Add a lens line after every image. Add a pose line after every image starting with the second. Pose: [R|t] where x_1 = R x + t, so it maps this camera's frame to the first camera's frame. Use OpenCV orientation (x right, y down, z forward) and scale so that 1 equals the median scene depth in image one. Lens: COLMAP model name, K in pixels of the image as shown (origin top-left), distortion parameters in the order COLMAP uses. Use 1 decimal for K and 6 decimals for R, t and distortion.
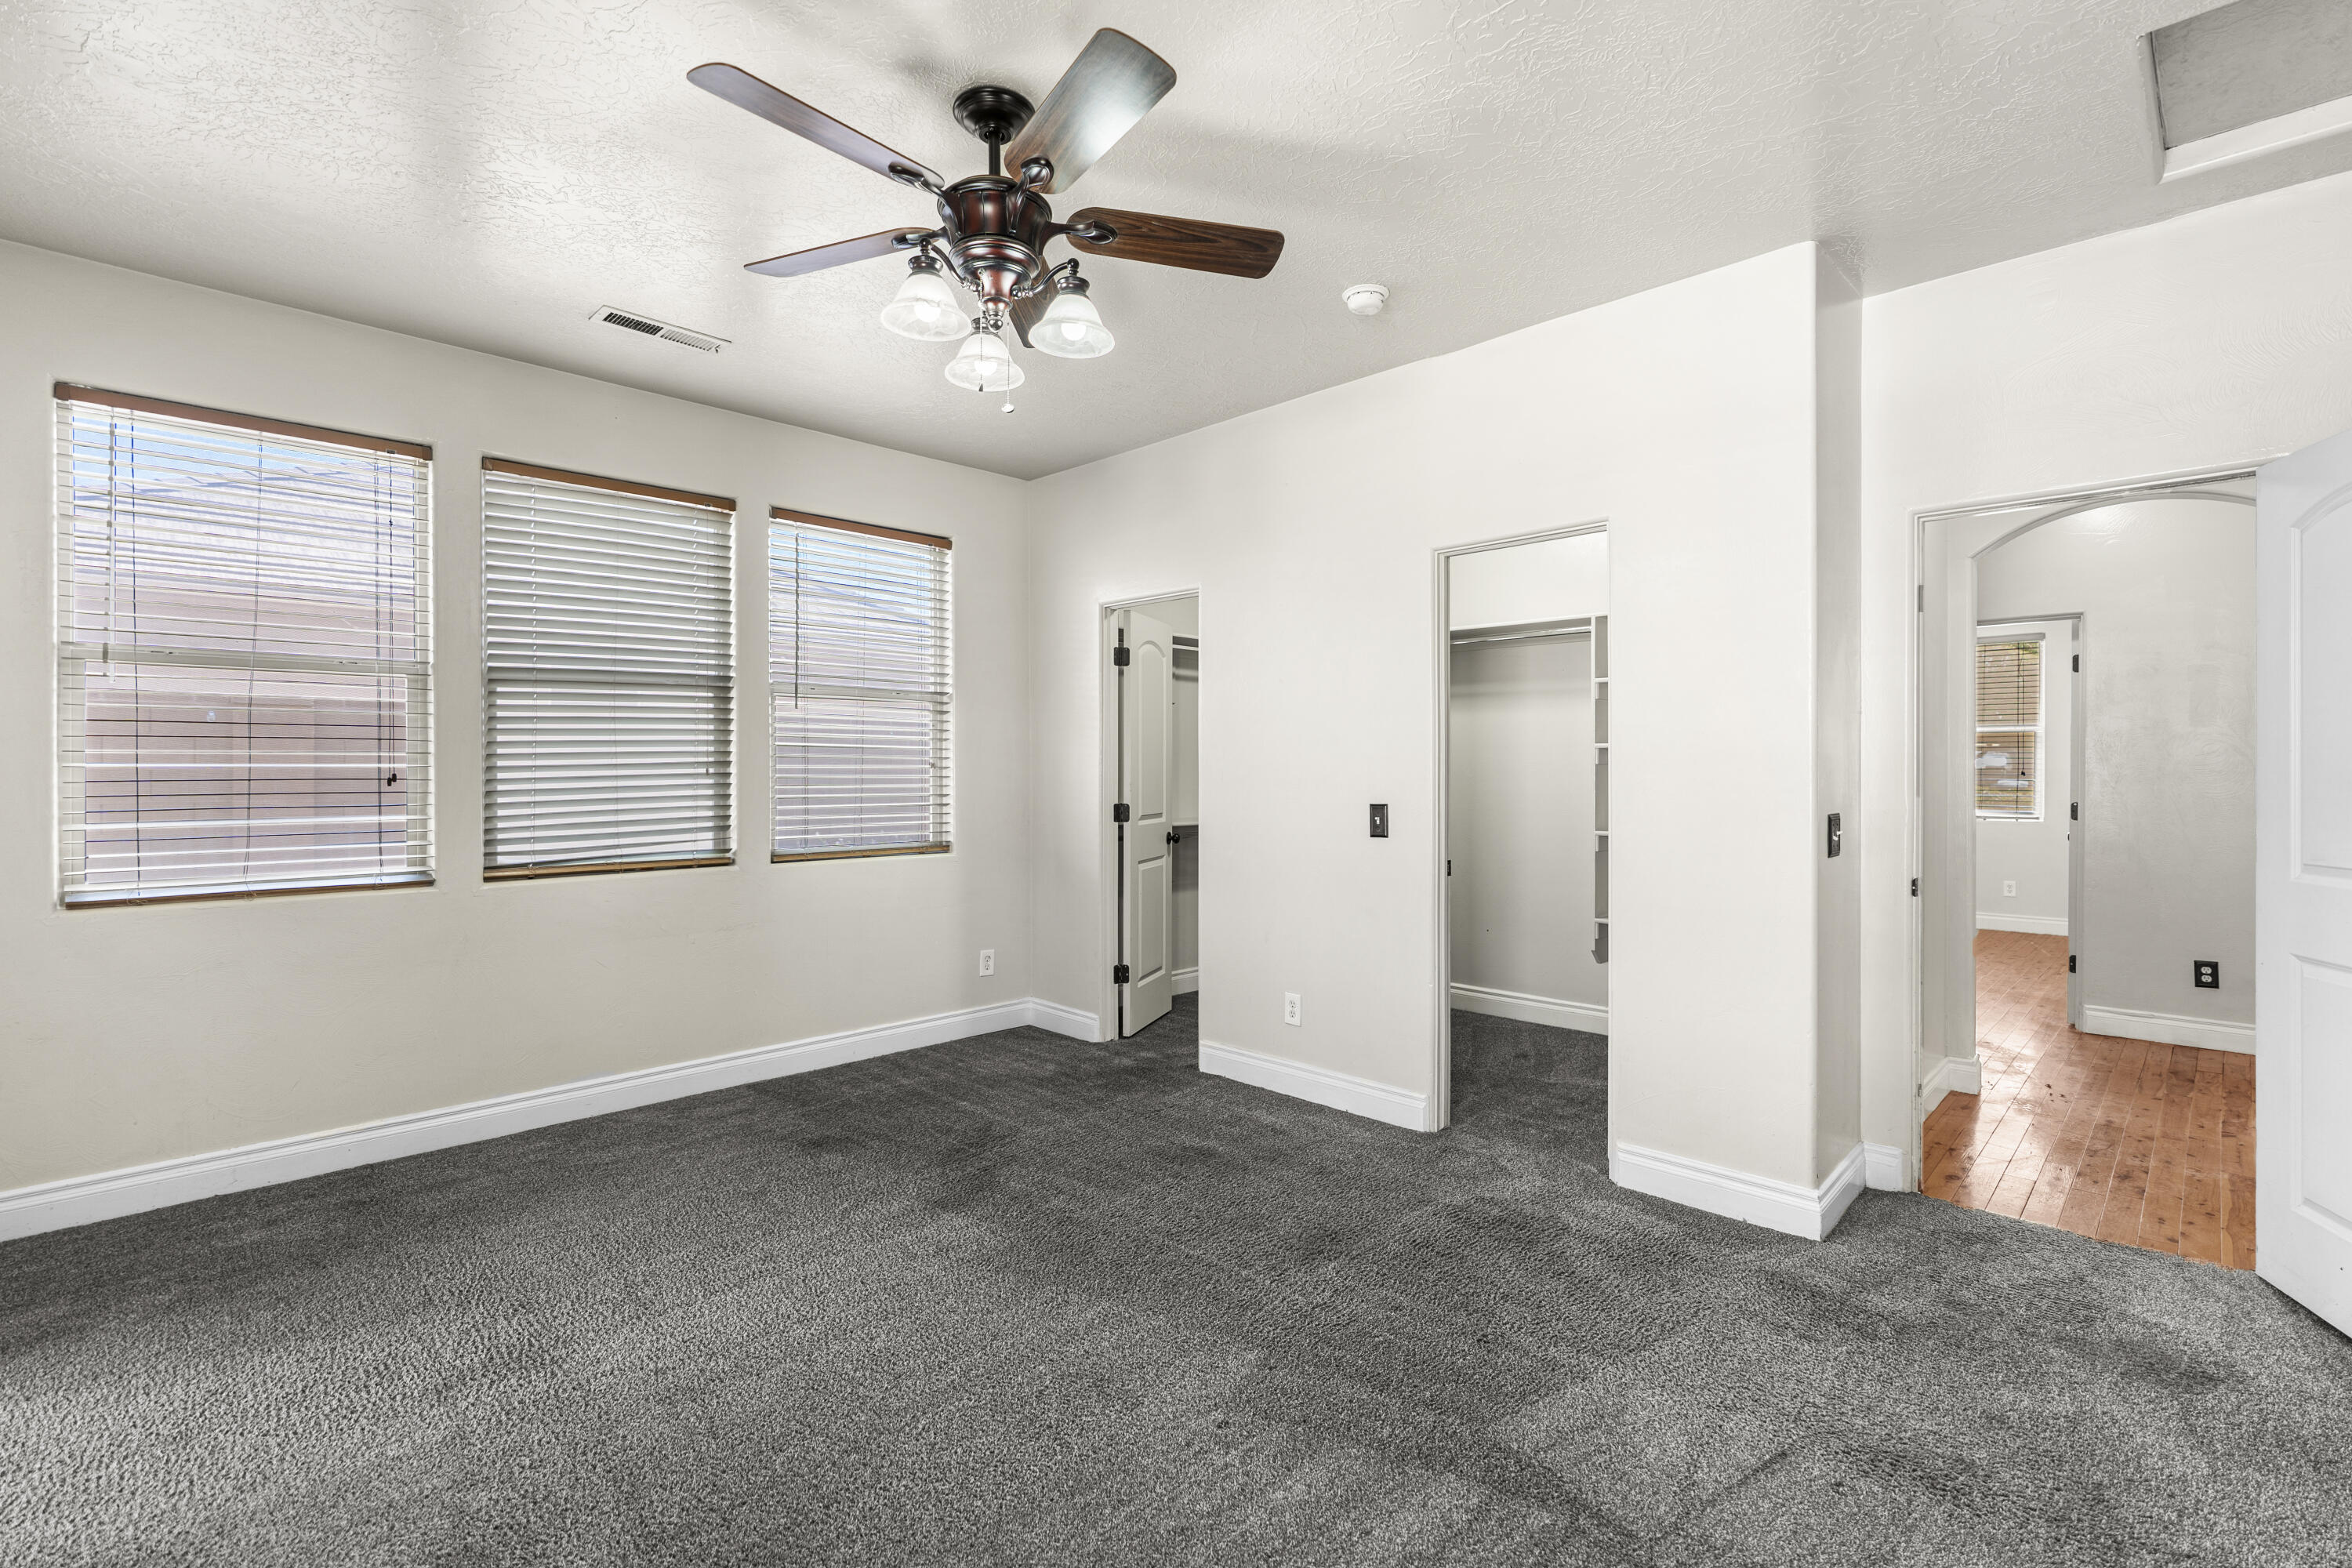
lens RADIAL K [[1062.5, 0, 1175.1], [0, 1062.5, 771.8], [0, 0, 1]] dist [-0.019160, 0.007846]
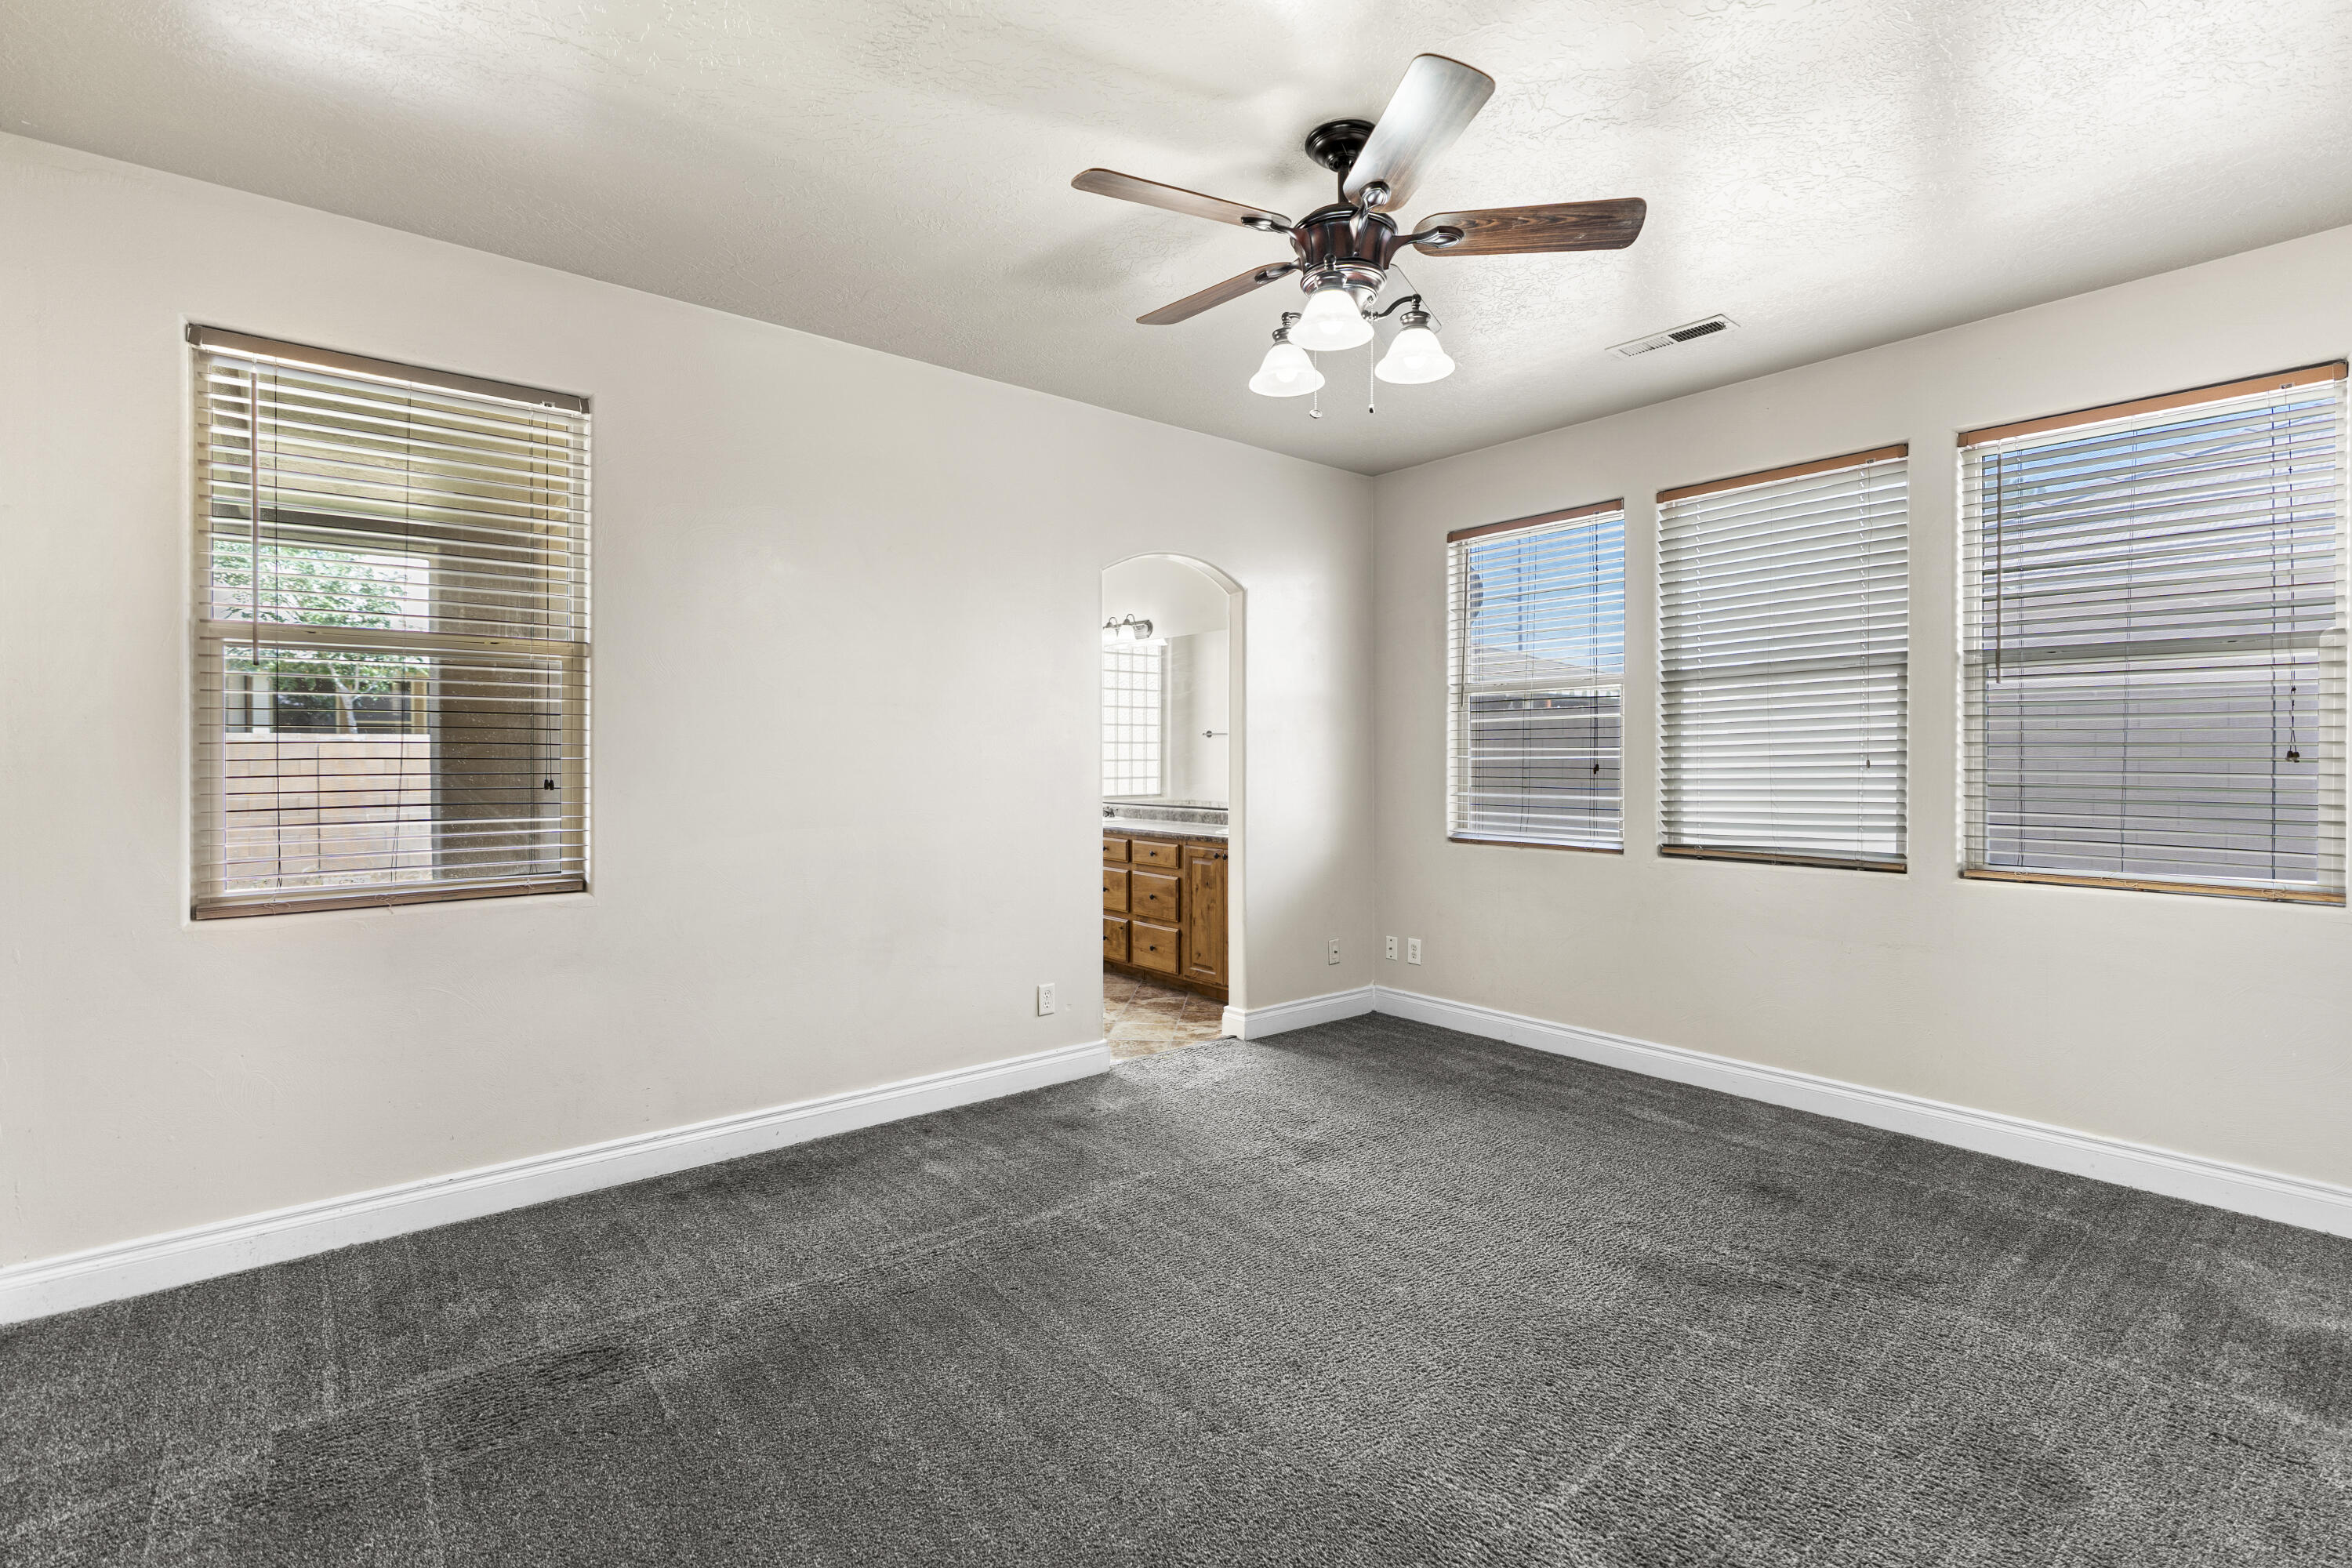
lens RADIAL K [[1062.5, 0, 1175.1], [0, 1062.5, 771.8], [0, 0, 1]] dist [-0.019160, 0.007846]
pose [[-0.096492, 0.013023, -0.995249, 0.578822], [-0.003336, 0.999905, 0.013408, -0.003756], [0.995328, 0.004614, -0.096439, 0.601025]]
